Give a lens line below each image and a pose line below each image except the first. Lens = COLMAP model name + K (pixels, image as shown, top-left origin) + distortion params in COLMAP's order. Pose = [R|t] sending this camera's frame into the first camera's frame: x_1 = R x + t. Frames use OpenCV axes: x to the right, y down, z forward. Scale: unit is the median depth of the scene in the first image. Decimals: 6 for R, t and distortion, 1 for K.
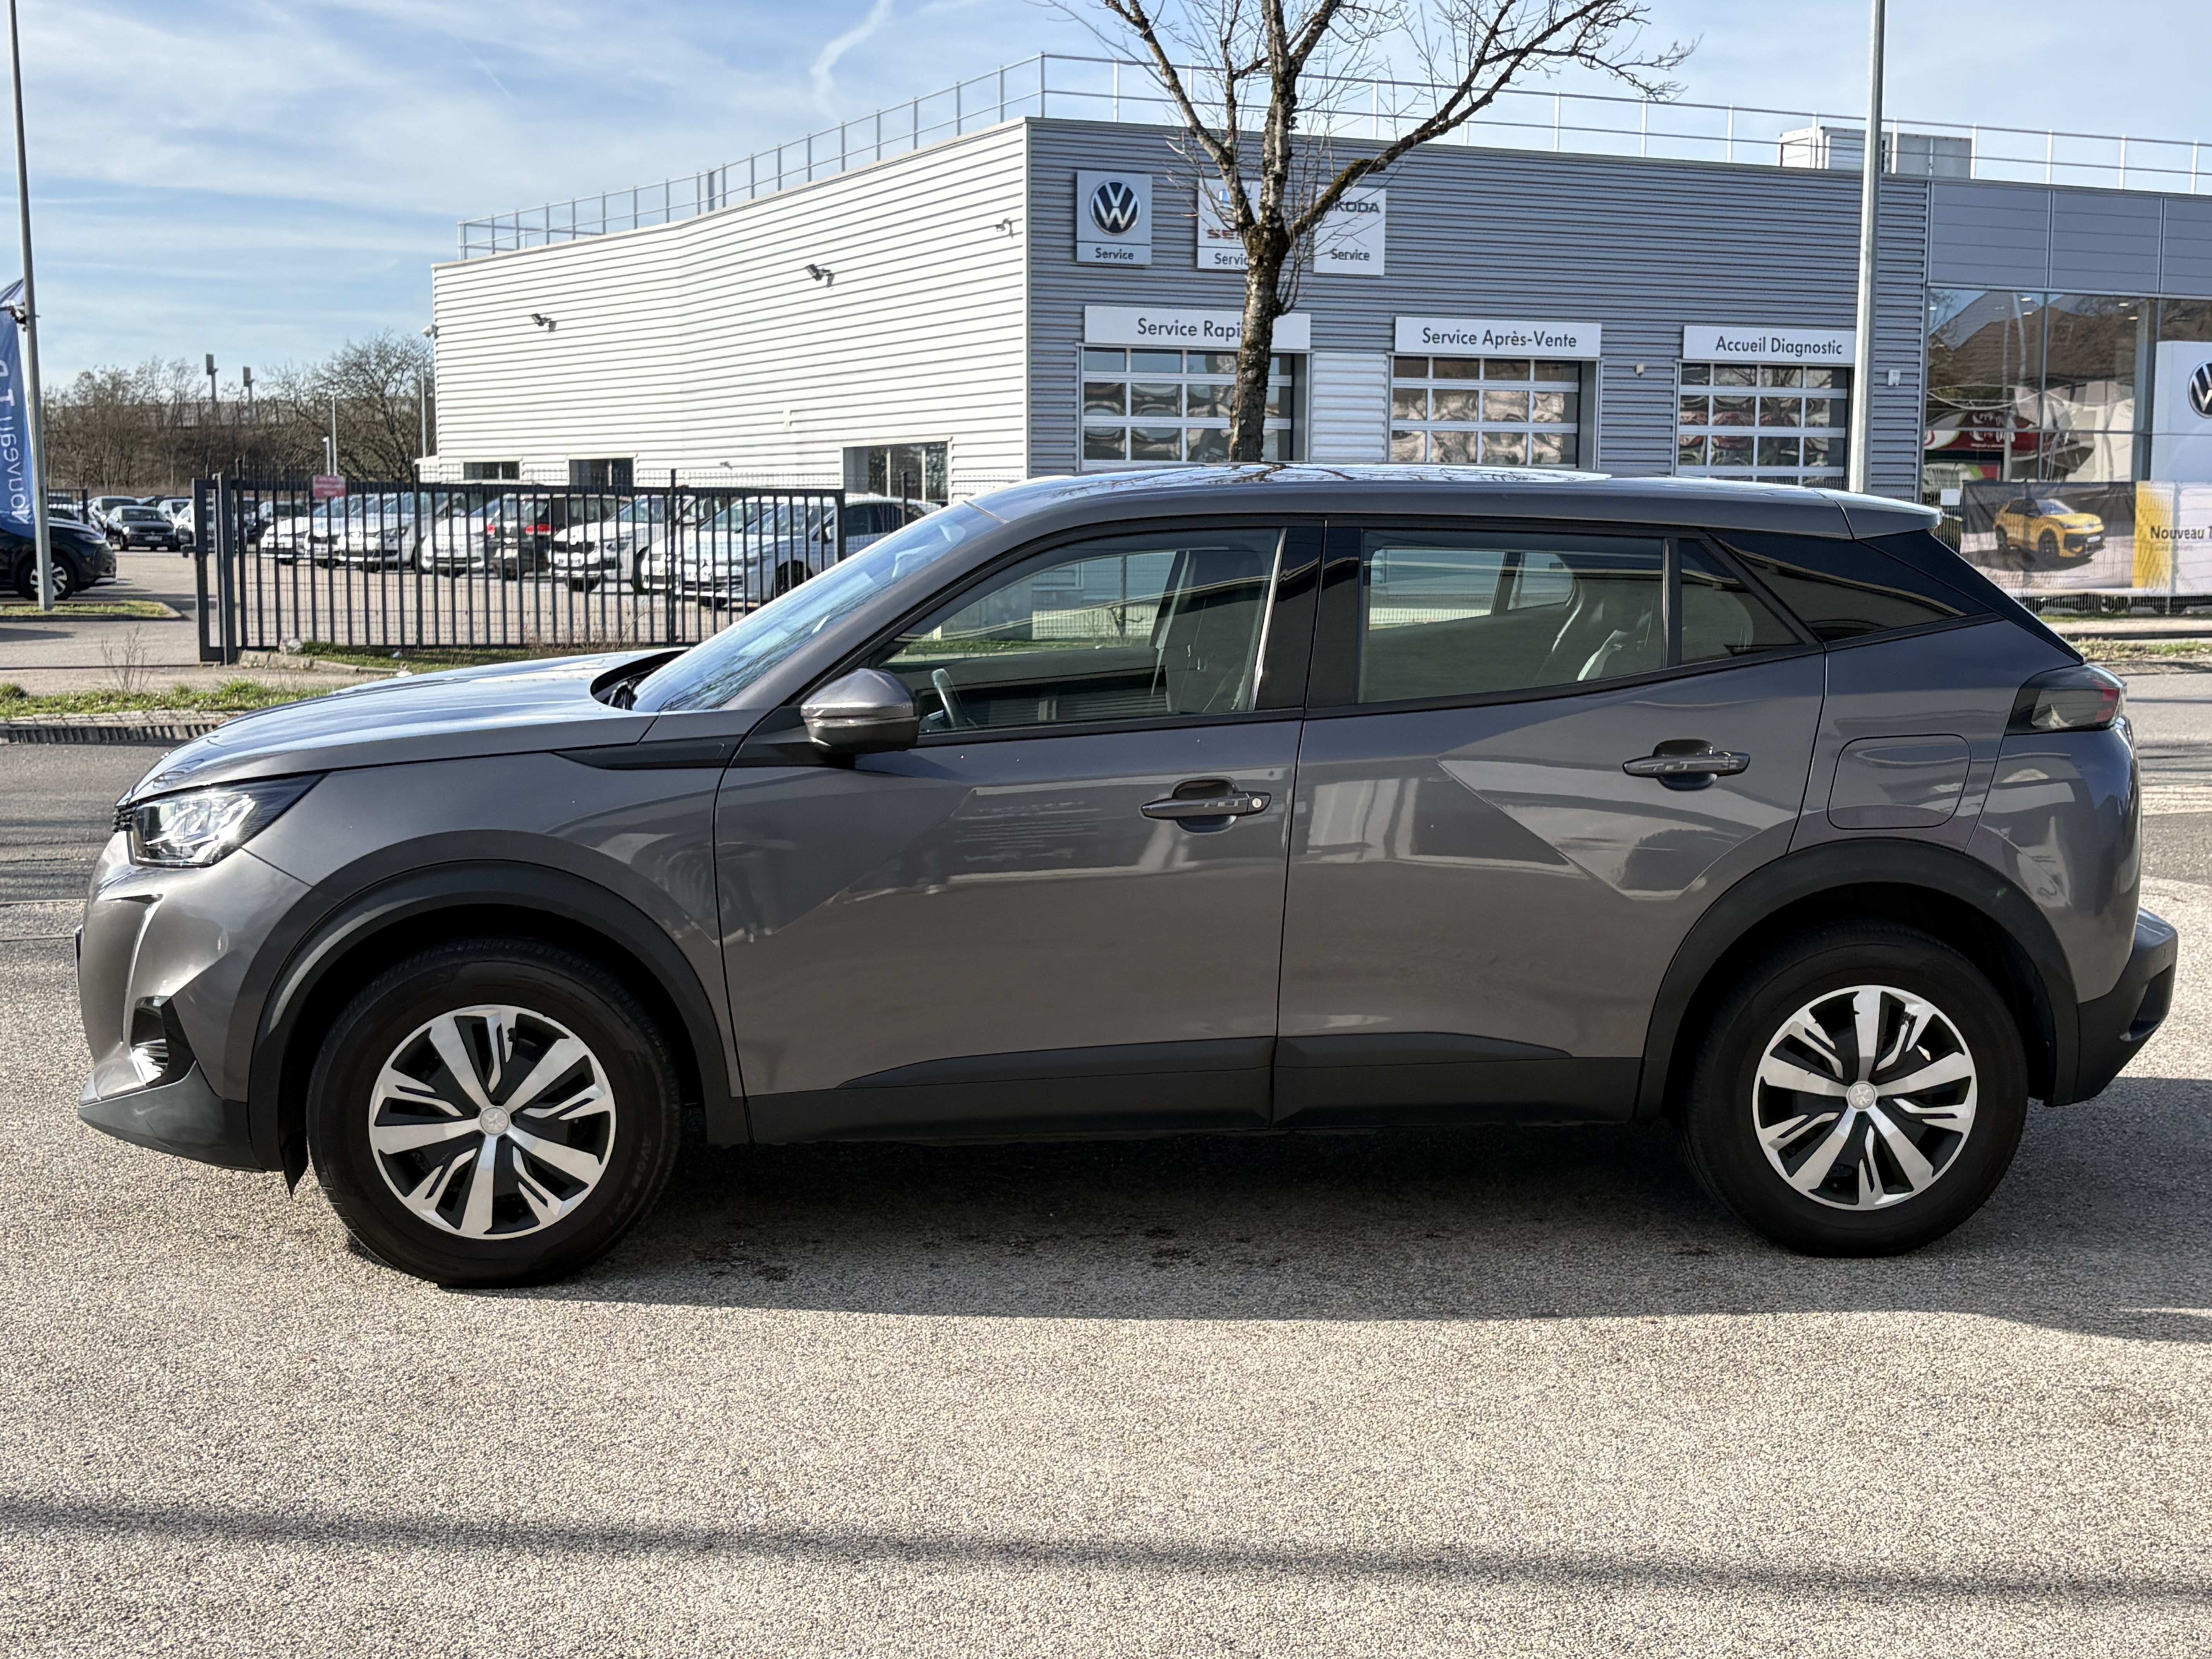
lens RADIAL K [[2881.6, 0, 1096.9], [0, 2881.6, 825.1], [0, 0, 1]] dist [0.226323, -0.869524]
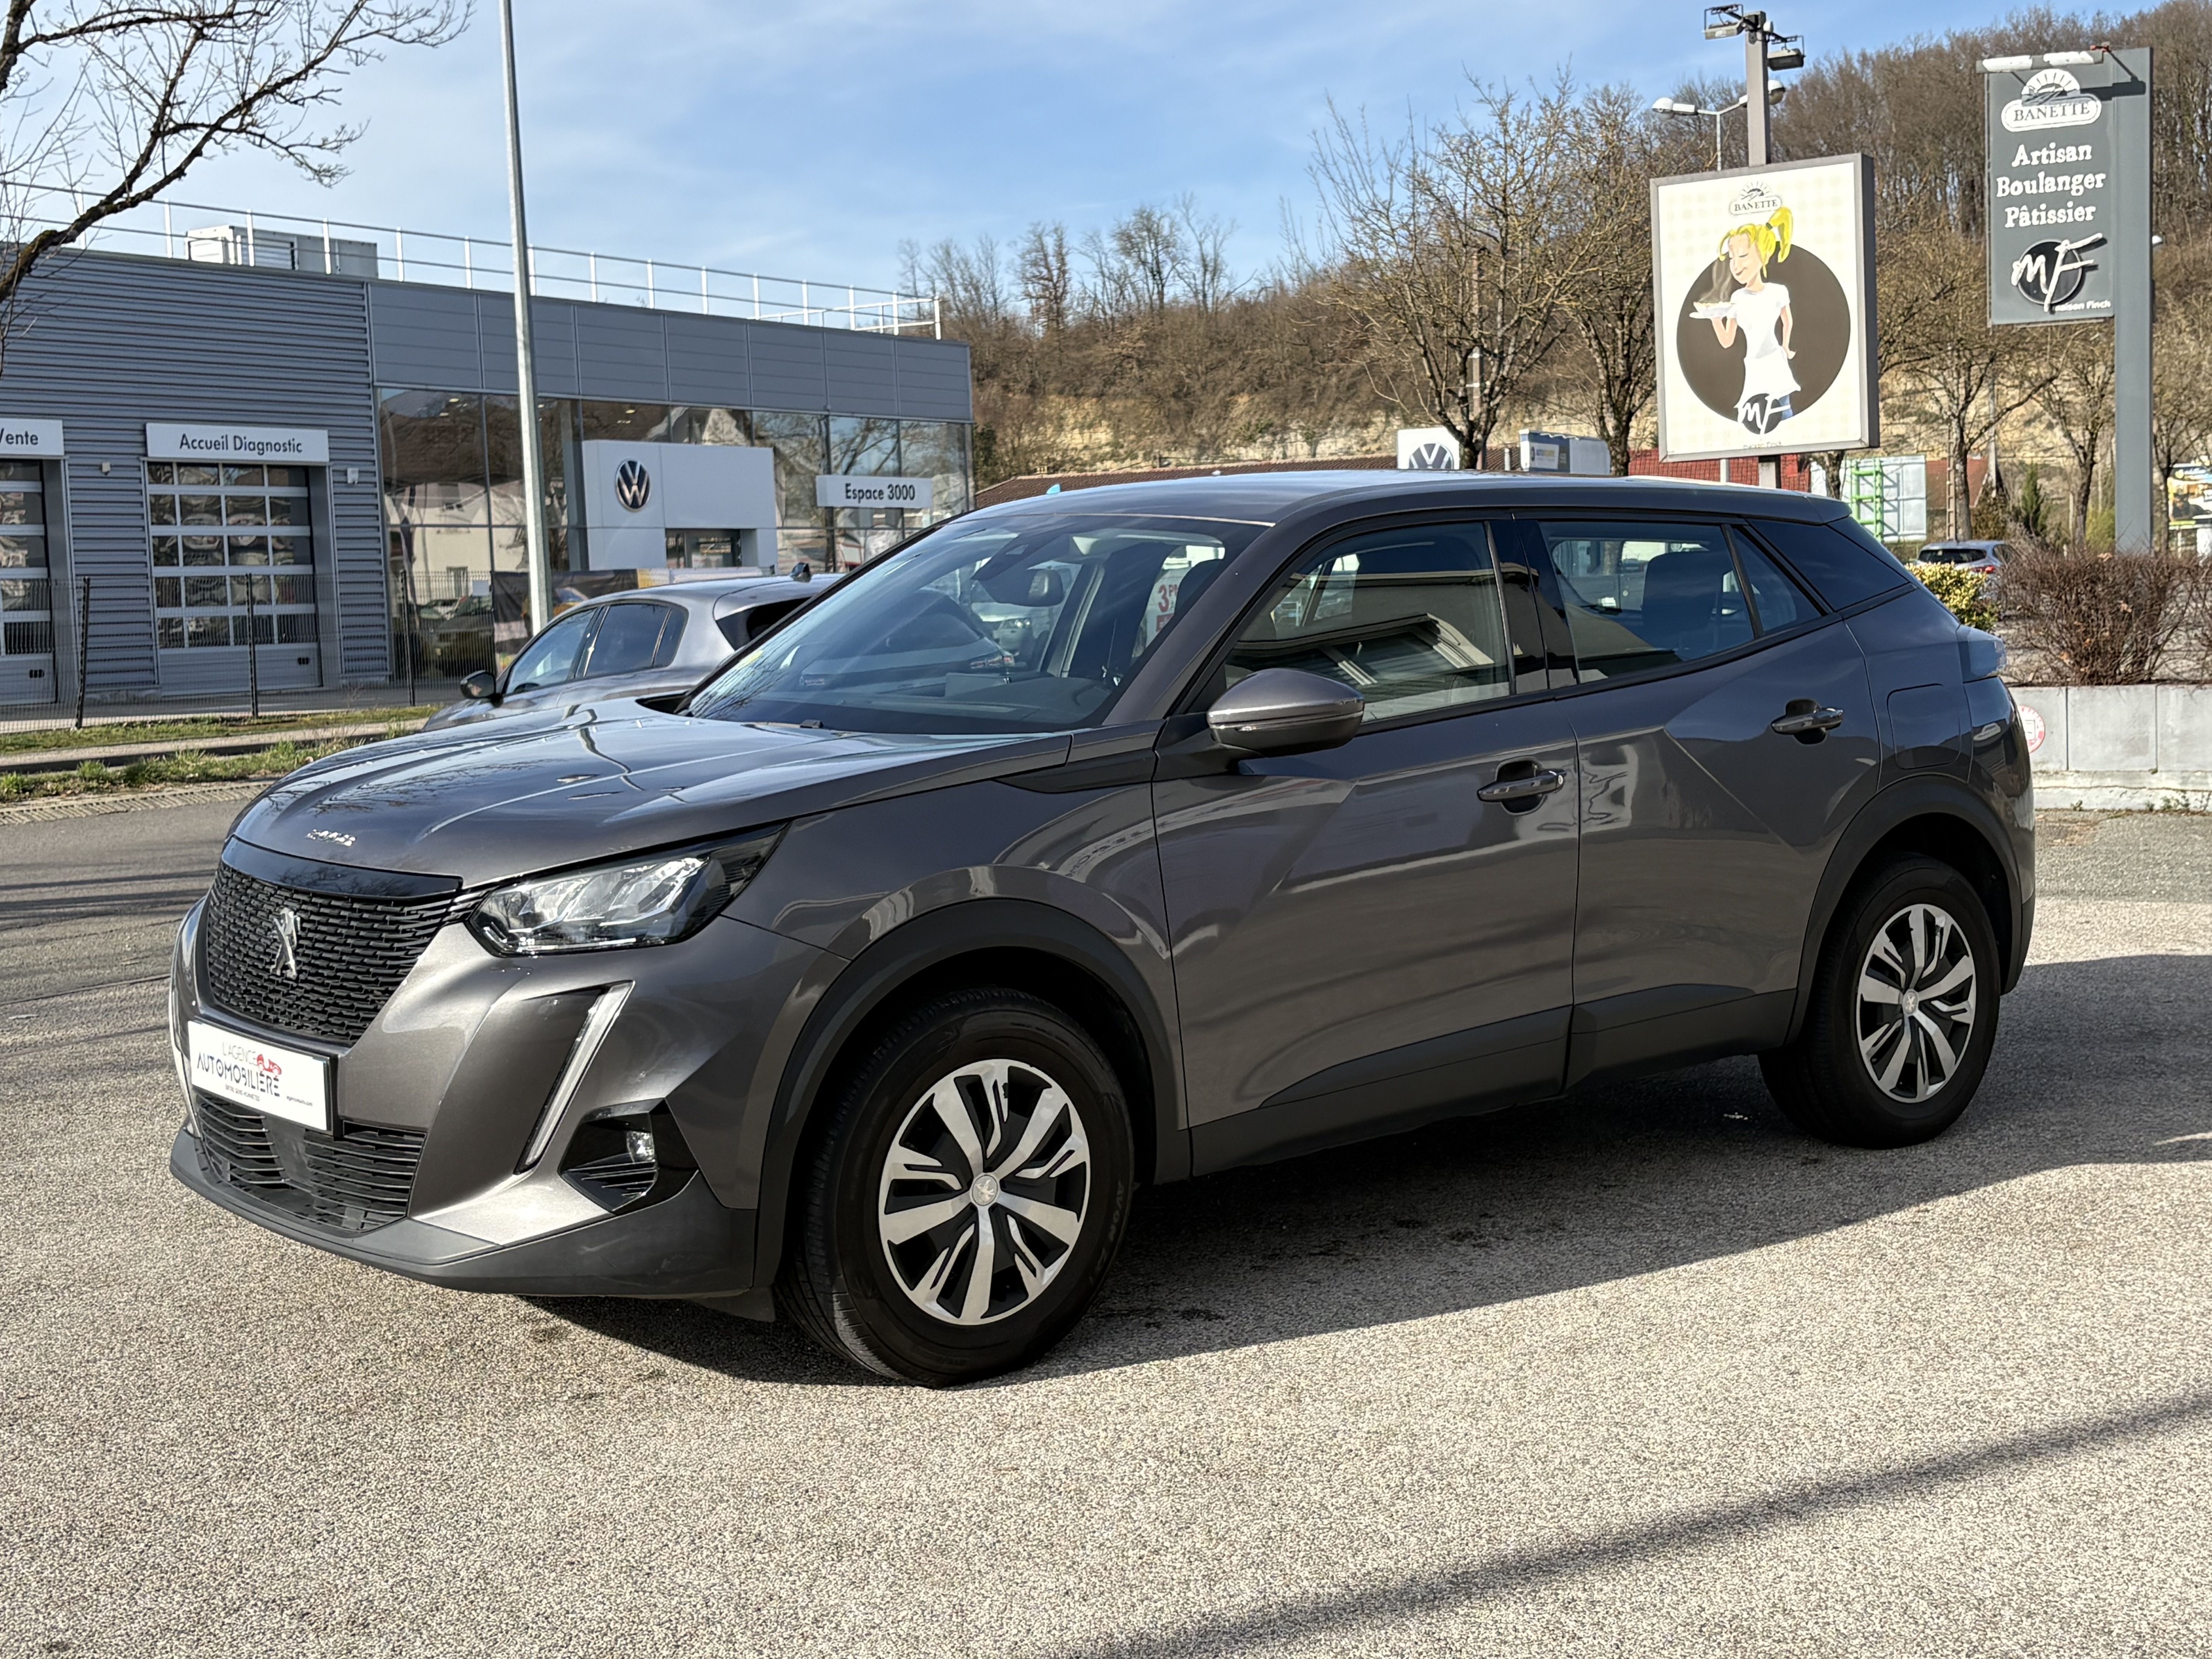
lens RADIAL K [[2881.6, 0, 1096.9], [0, 2881.6, 825.1], [0, 0, 1]] dist [0.226323, -0.869524]
pose [[0.828713, -0.080852, 0.553803, -0.651434], [0.101675, 0.994794, -0.006913, -0.001278], [-0.550360, 0.062037, 0.832619, 0.221596]]
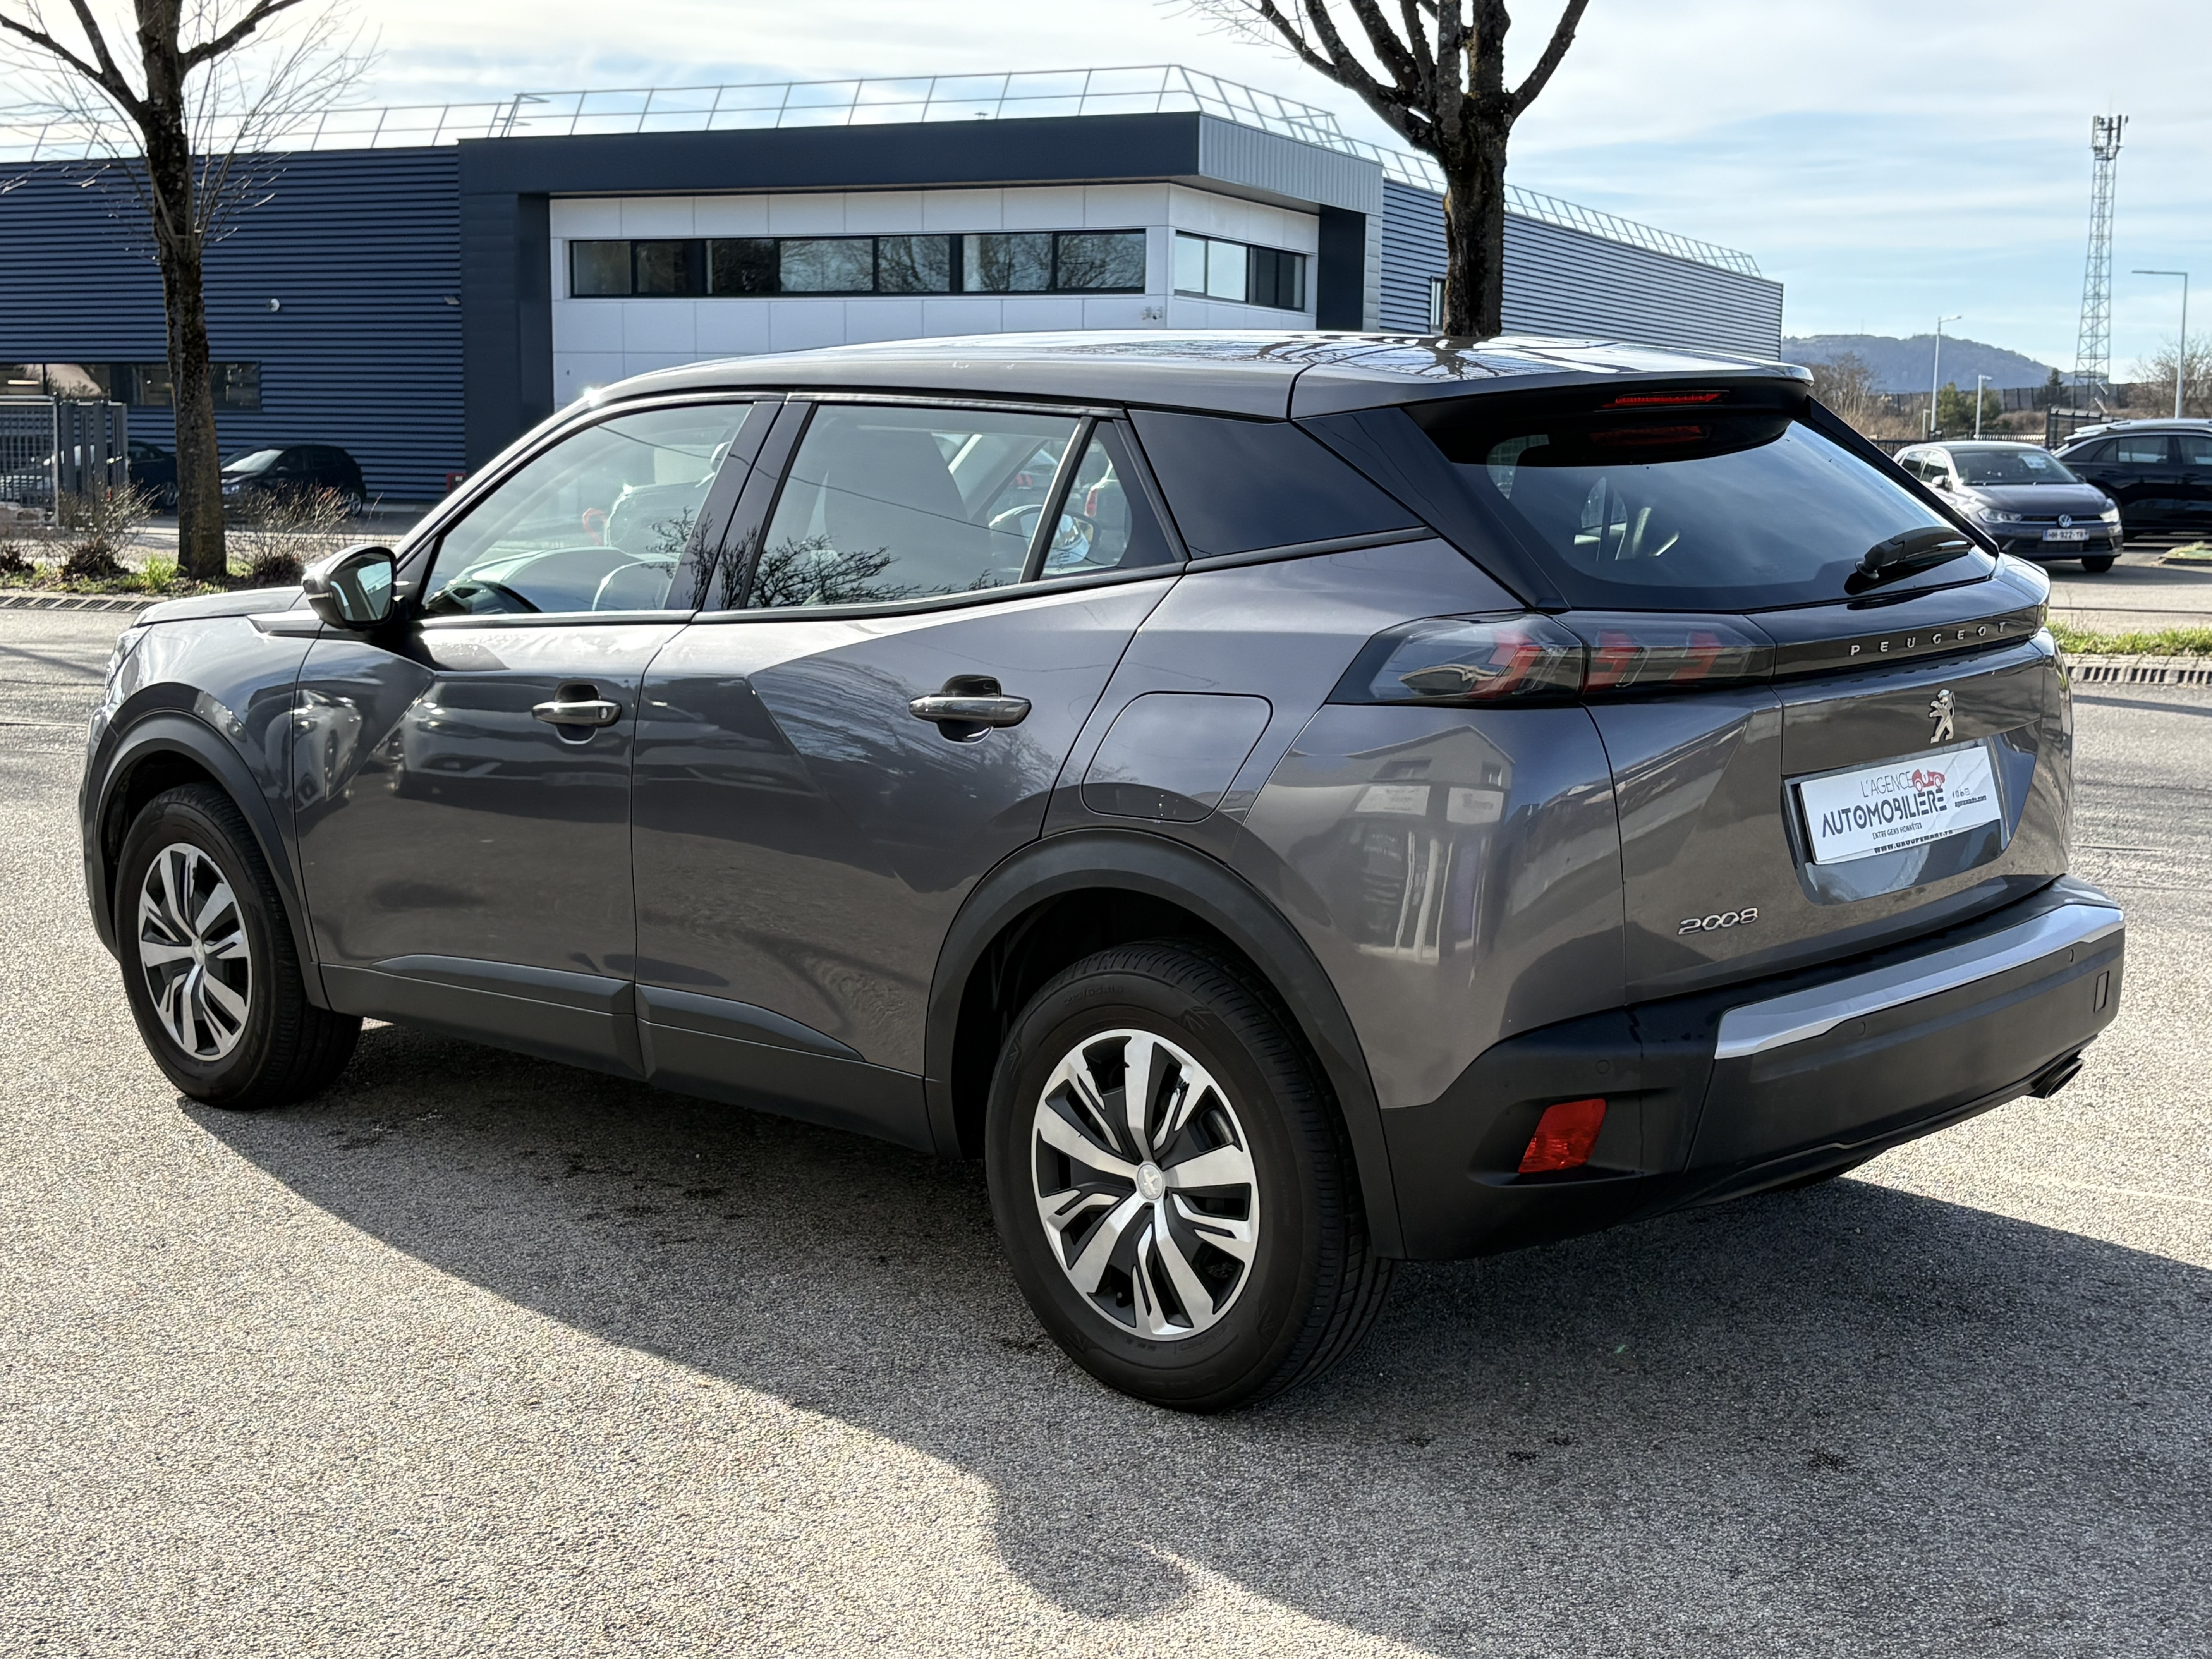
lens RADIAL K [[2881.6, 0, 1096.9], [0, 2881.6, 825.1], [0, 0, 1]] dist [0.226323, -0.869524]
pose [[0.643518, 0.101568, -0.758662, 0.816329], [-0.088782, 0.994372, 0.057817, -0.037769], [0.760264, 0.030149, 0.648914, 0.531865]]
